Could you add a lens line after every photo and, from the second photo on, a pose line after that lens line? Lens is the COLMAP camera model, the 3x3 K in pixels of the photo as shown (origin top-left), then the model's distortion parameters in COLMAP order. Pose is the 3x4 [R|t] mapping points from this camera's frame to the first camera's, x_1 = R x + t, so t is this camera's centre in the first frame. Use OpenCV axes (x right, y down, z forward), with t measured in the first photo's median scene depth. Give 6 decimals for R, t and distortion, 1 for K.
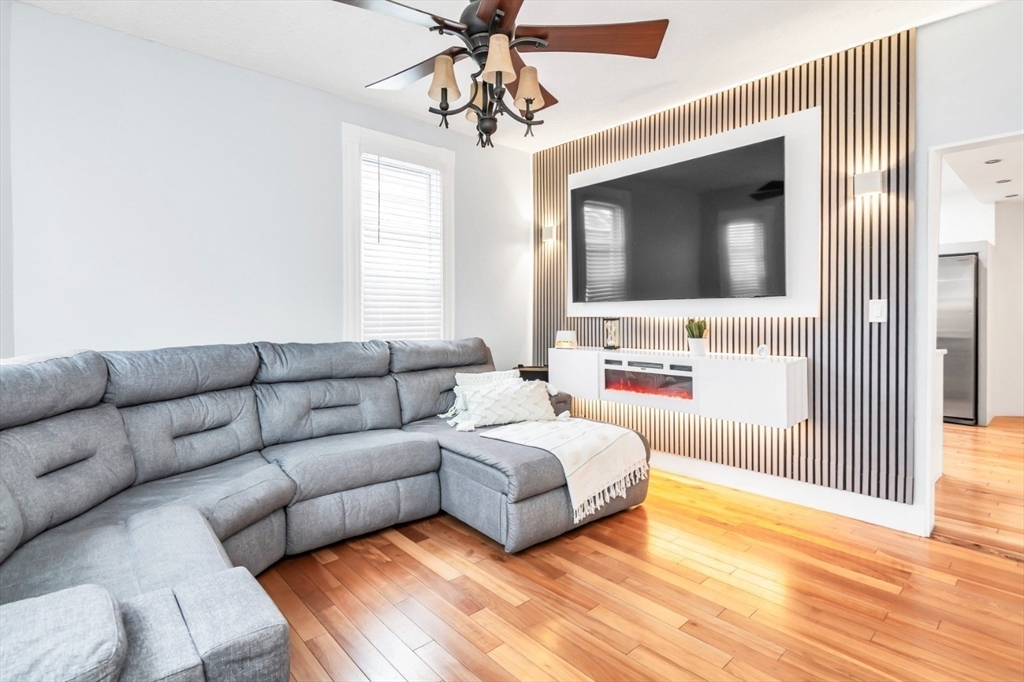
lens RADIAL K [[501.3, 0, 507.2], [0, 501.3, 328.9], [0, 0, 1]] dist [-0.001188, 0.000699]
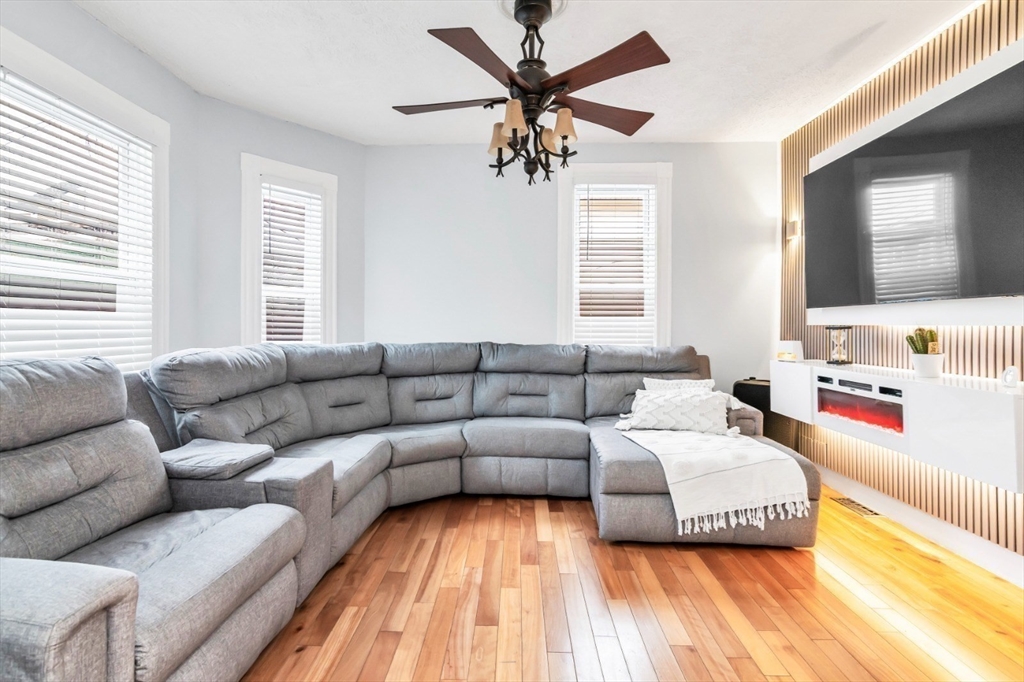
lens RADIAL K [[501.3, 0, 506.3], [0, 501.3, 334.4], [0, 0, 1]] dist [-0.001188, 0.000699]
pose [[0.727603, 0.017579, -0.685773, 0.504197], [-0.021649, 0.999762, 0.002657, 0.001136], [0.685656, 0.012913, 0.727811, 0.045489]]
